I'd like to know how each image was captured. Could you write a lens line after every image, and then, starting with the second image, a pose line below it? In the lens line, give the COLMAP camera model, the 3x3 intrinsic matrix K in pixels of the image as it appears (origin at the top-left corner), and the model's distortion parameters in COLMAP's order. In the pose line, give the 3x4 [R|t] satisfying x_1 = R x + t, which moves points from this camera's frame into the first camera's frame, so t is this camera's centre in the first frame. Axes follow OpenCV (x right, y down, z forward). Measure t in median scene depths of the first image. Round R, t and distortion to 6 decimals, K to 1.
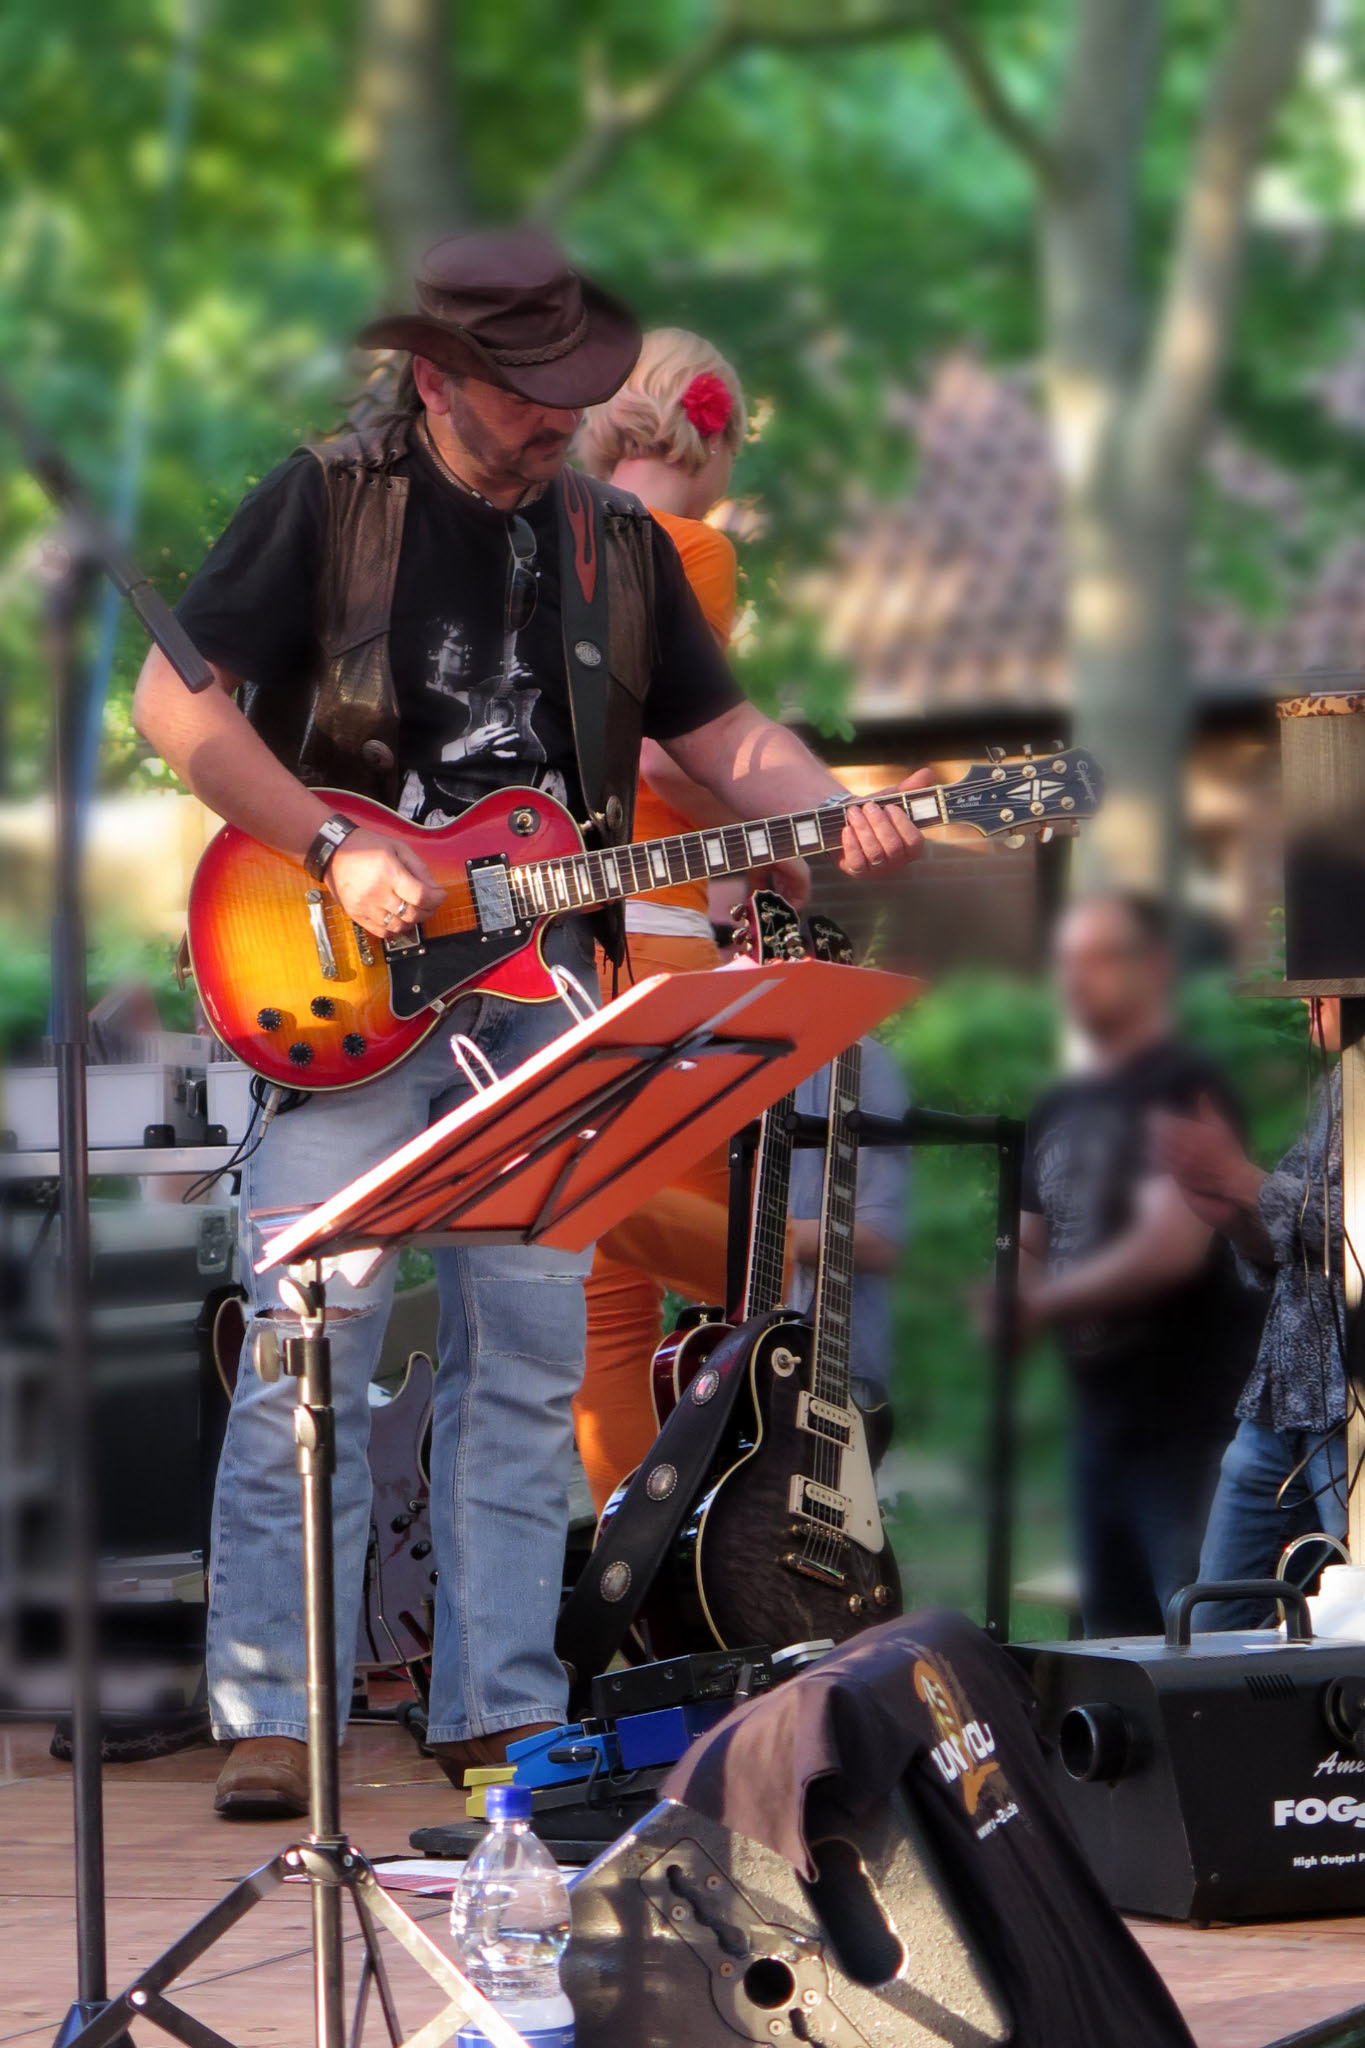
lens RADIAL K [[6010.3, 0, 682.5], [0, 6010.3, 1024.0], [0, 0, 1]] dist [-0.014725, -2.252287]
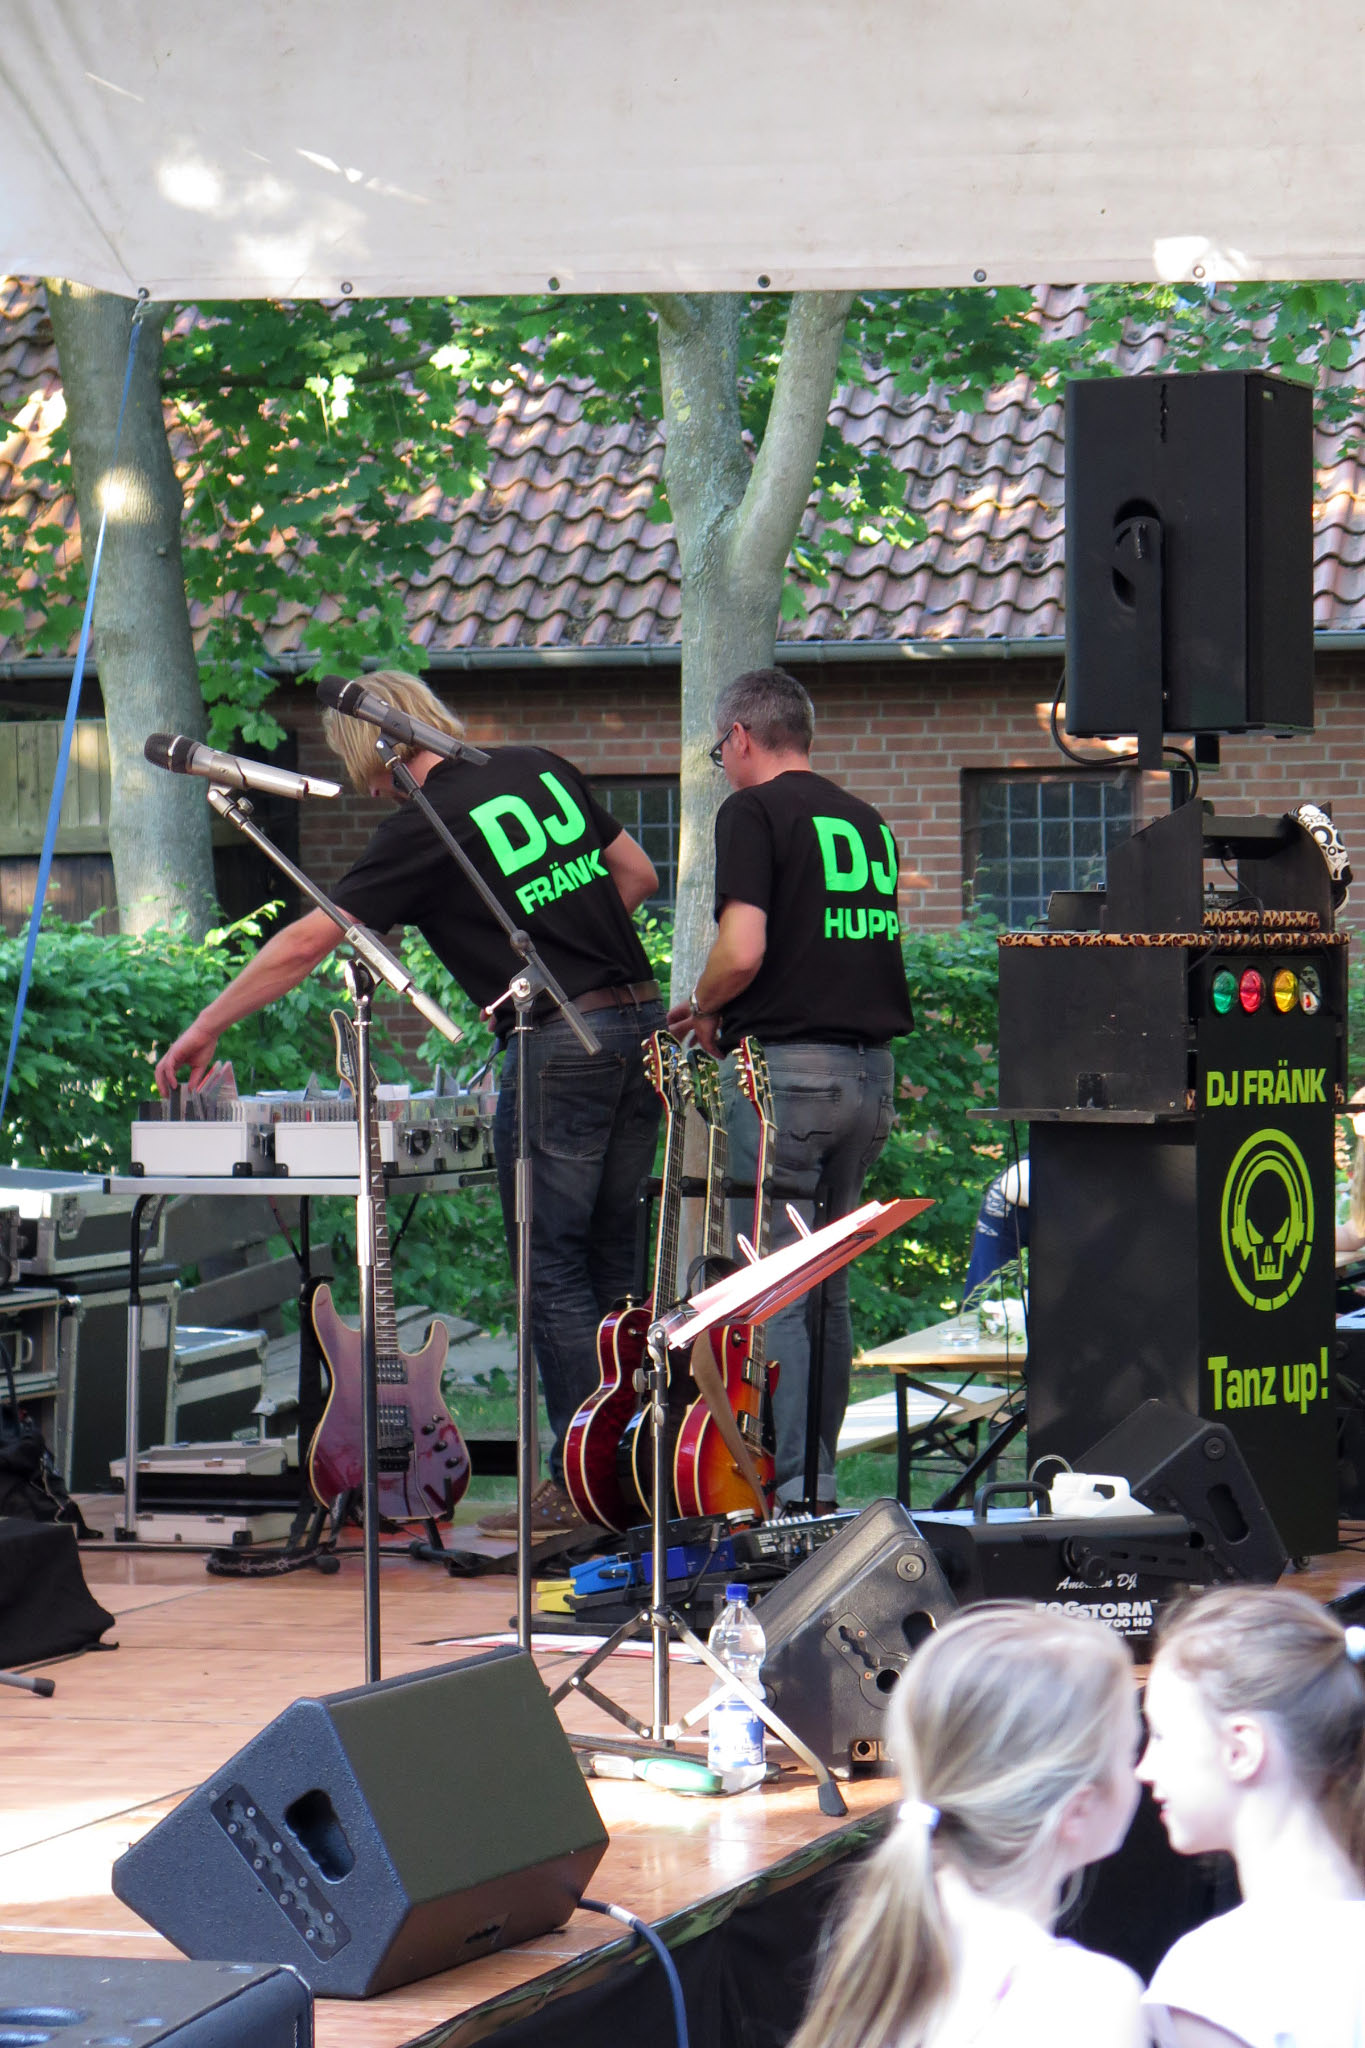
lens RADIAL K [[6652.8, 0, 682.5], [0, 6652.8, 1024.0], [0, 0, 1]] dist [-0.150656, -0.045368]
pose [[0.993724, 0.021301, 0.109817, -0.179848], [-0.025029, 0.999152, 0.032686, -0.084555], [-0.109028, -0.035229, 0.993414, -0.761620]]
